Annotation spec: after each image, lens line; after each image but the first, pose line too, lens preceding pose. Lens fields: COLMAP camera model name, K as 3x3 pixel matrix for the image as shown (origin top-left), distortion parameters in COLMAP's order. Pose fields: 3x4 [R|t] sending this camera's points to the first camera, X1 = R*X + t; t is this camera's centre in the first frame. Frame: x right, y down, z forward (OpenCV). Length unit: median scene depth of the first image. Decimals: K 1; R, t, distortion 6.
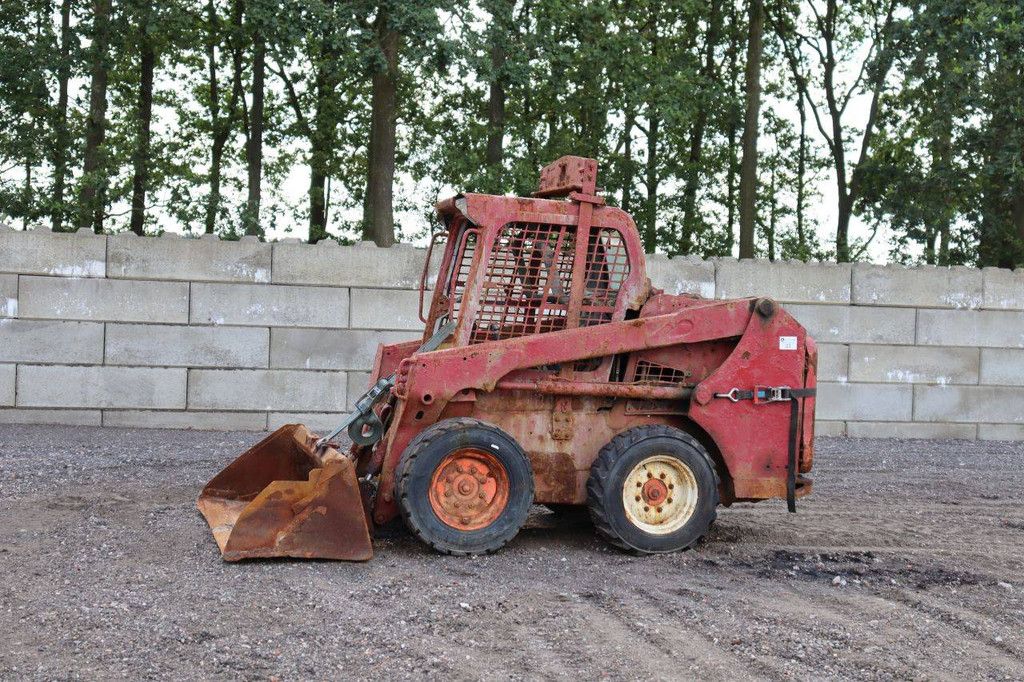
lens RADIAL K [[1549.9, 0, 512.0], [0, 1549.9, 341.0], [0, 0, 1]] dist [0.098778, 0.093066]
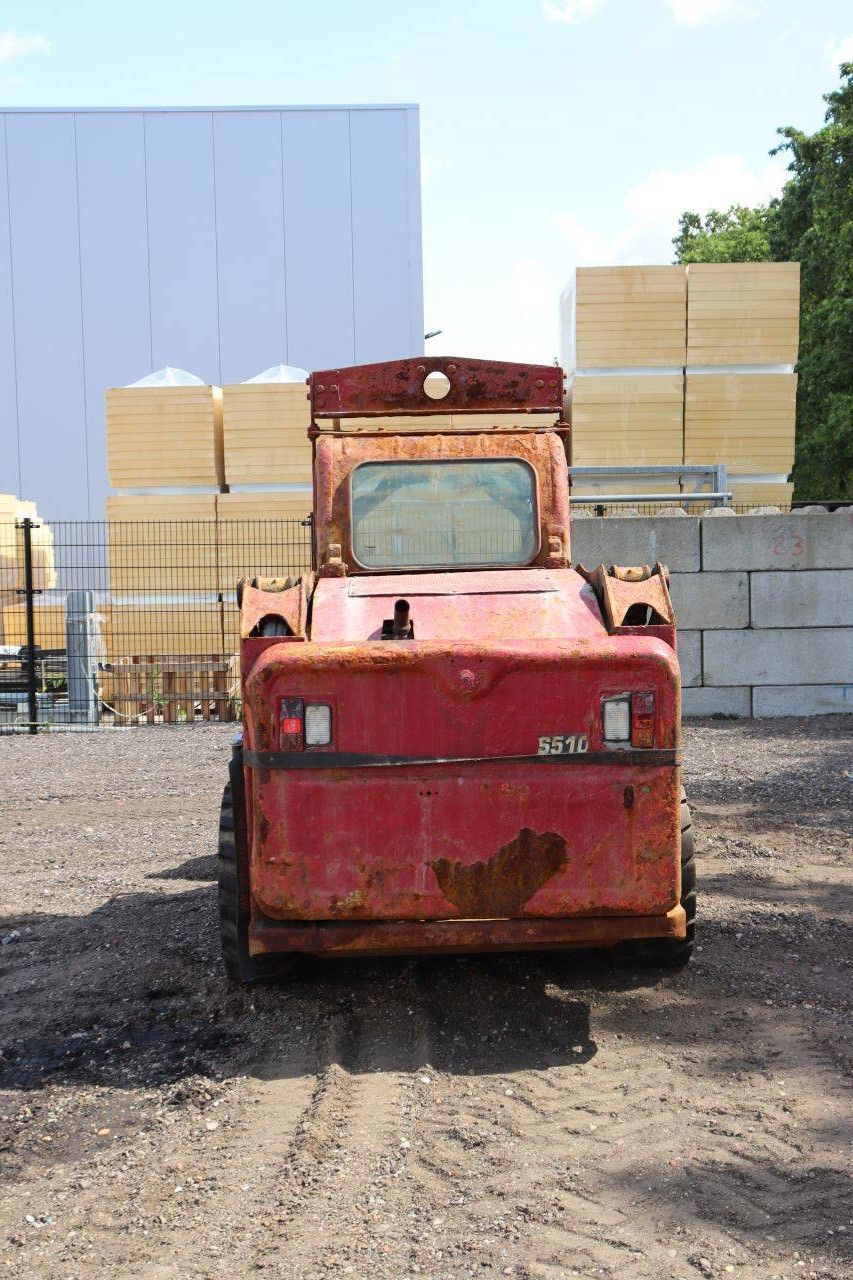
lens RADIAL K [[1504.9, 0, 445.4], [0, 1504.9, 640.8], [0, 0, 1]] dist [-0.062231, 0.256960]
pose [[-0.205859, 0.027027, -0.978208, 0.678671], [-0.019734, 0.999301, 0.031762, -0.023093], [0.978383, 0.025843, -0.205182, 1.196290]]
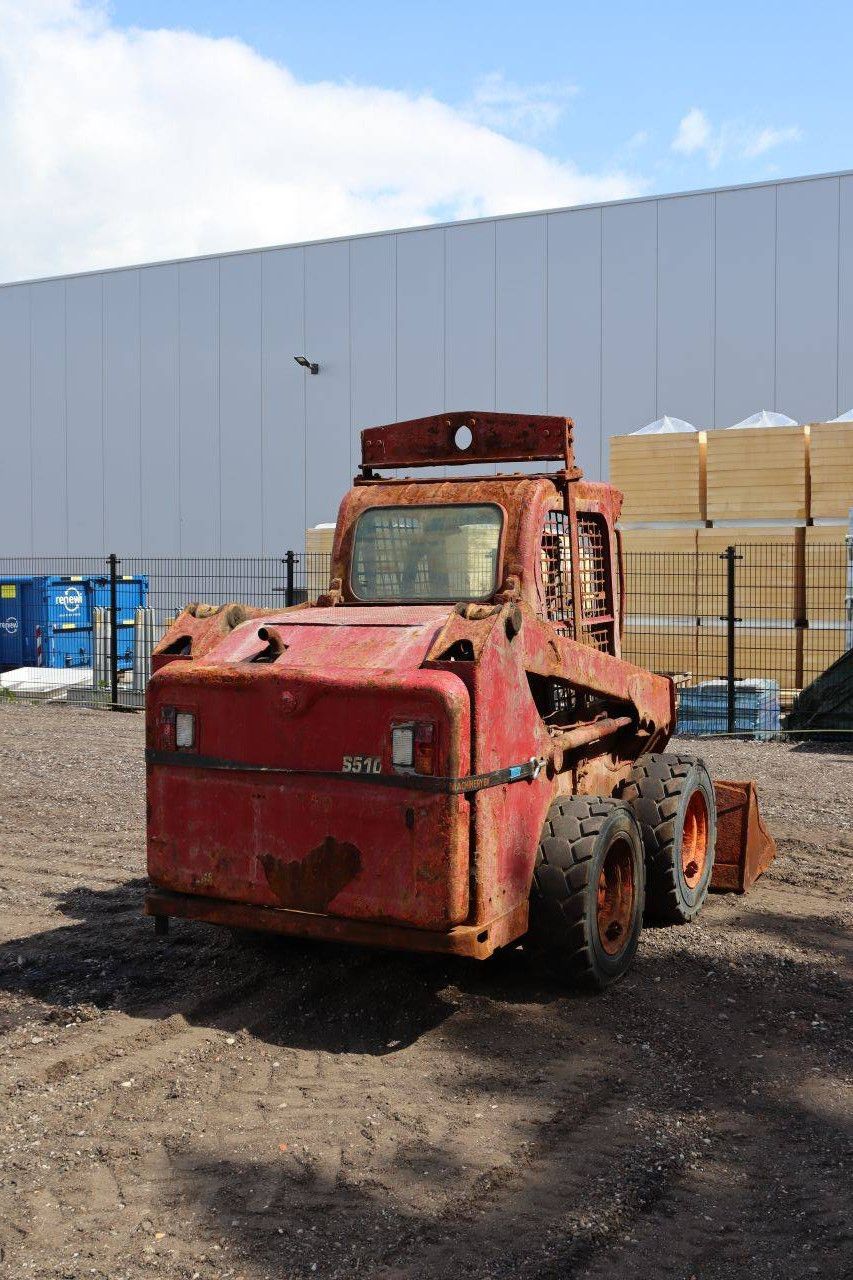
lens RADIAL K [[1338.9, 0, 439.0], [0, 1338.9, 642.4], [0, 0, 1]] dist [-0.092750, 0.164420]
pose [[-0.651193, -0.001983, -0.758909, 0.535819], [-0.049150, 0.998007, 0.039566, -0.039304], [0.757319, 0.063065, -0.649993, 1.473194]]
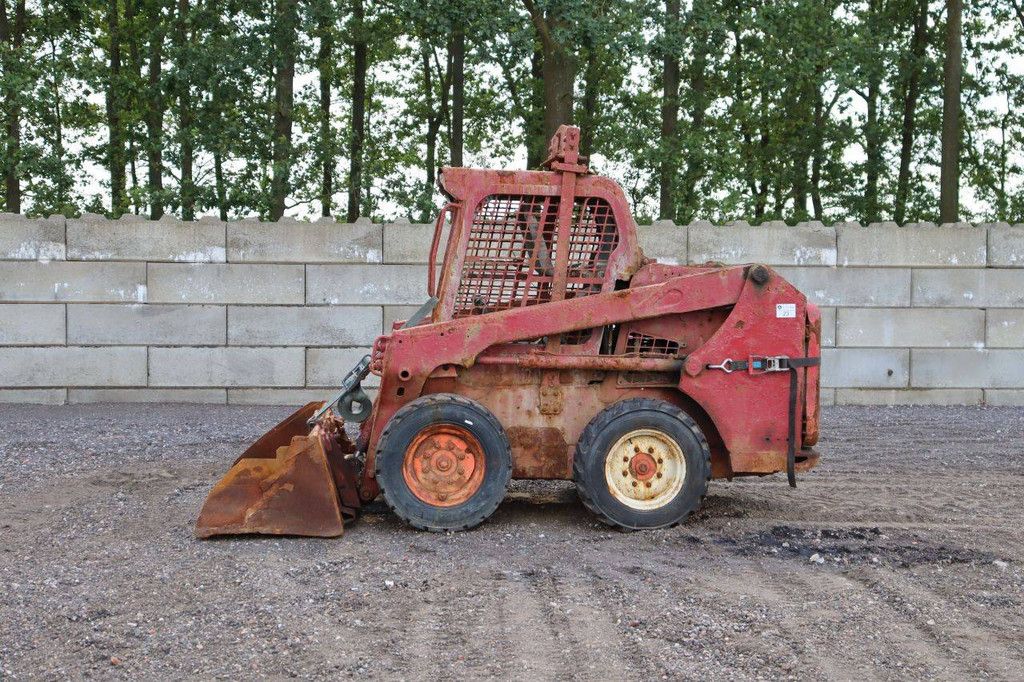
lens RADIAL K [[1507.5, 0, 512.0], [0, 1507.5, 341.0], [0, 0, 1]] dist [0.090388, 0.057528]
pose [[0.984205, -0.020387, -0.175853, 0.178478], [0.023420, 0.999610, 0.015185, 0.002026], [0.175475, -0.019063, 0.984299, 0.053909]]
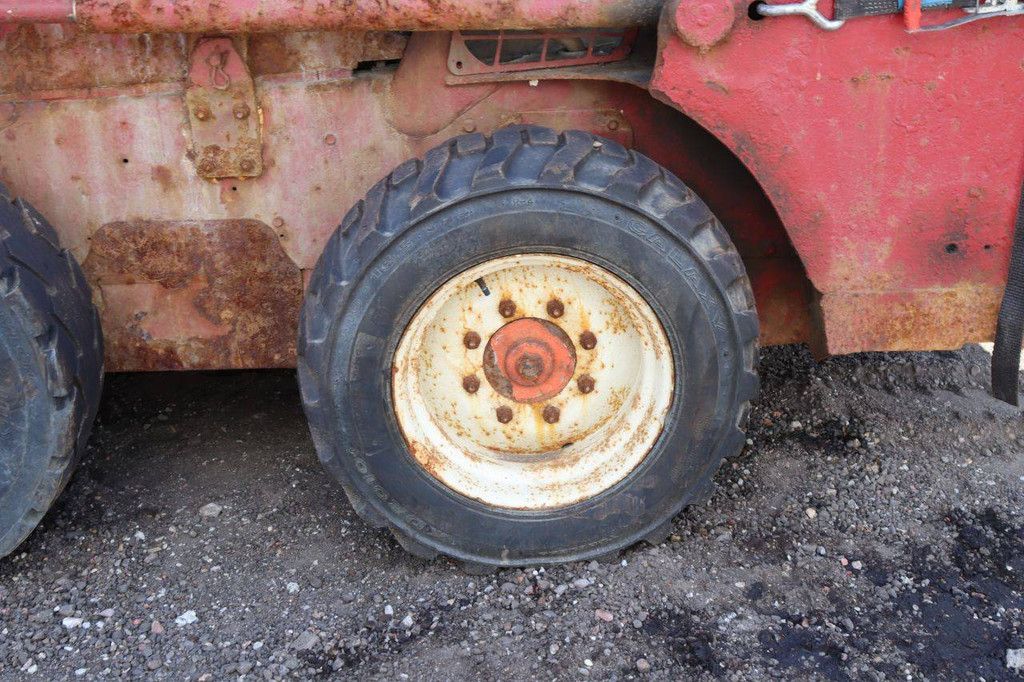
lens RADIAL K [[1426.2, 0, 512.0], [0, 1426.2, 341.0], [0, 0, 1]] dist [0.013211, 0.302163]
pose [[0.977539, 0.016789, -0.210085, 0.144290], [0.058001, 0.936900, 0.344752, 0.000977], [0.202616, -0.349194, 0.914883, 0.751326]]
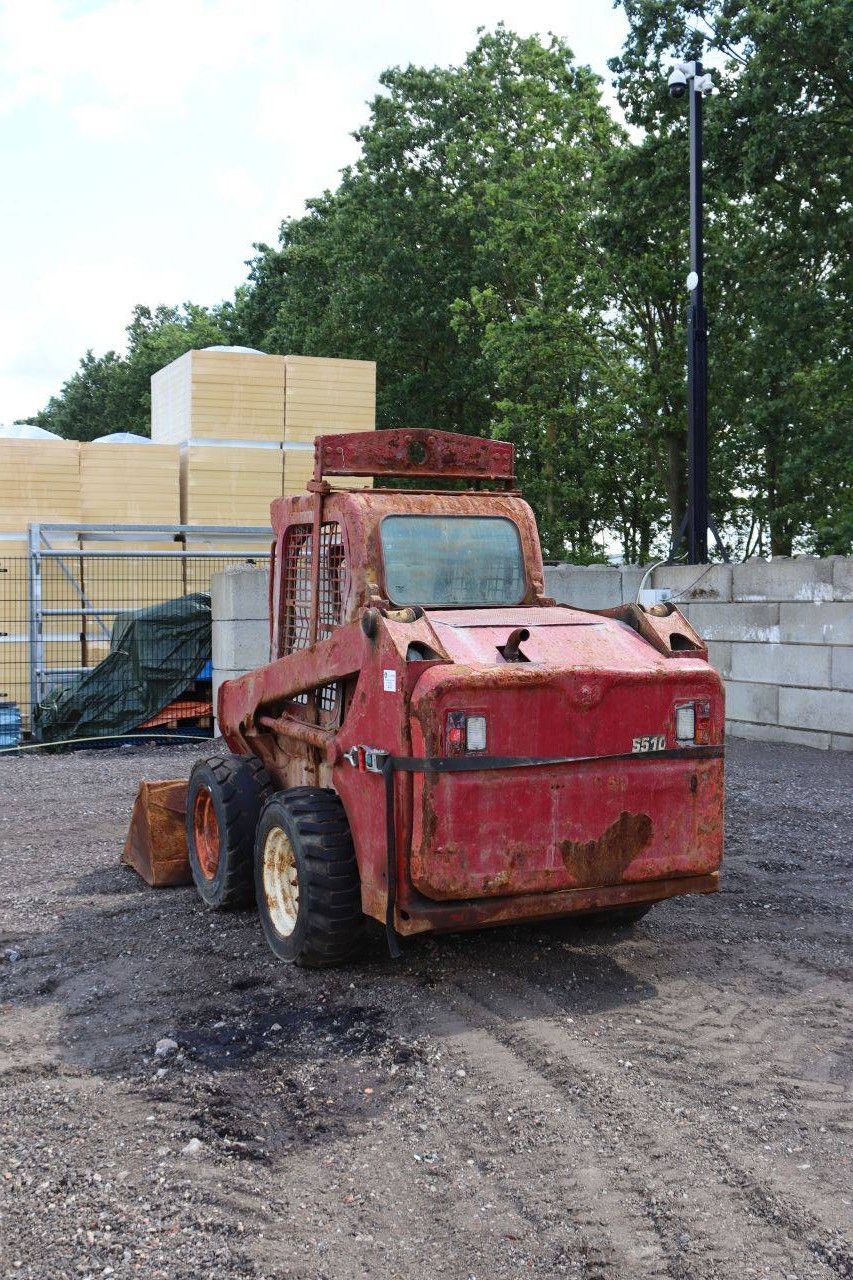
lens RADIAL K [[1338.9, 0, 439.0], [0, 1338.9, 642.4], [0, 0, 1]] dist [-0.092750, 0.164420]
pose [[0.198834, -0.004307, -0.980024, 0.716144], [-0.018586, 0.999794, -0.008165, -0.009858], [0.979857, 0.019838, 0.198713, 0.931579]]
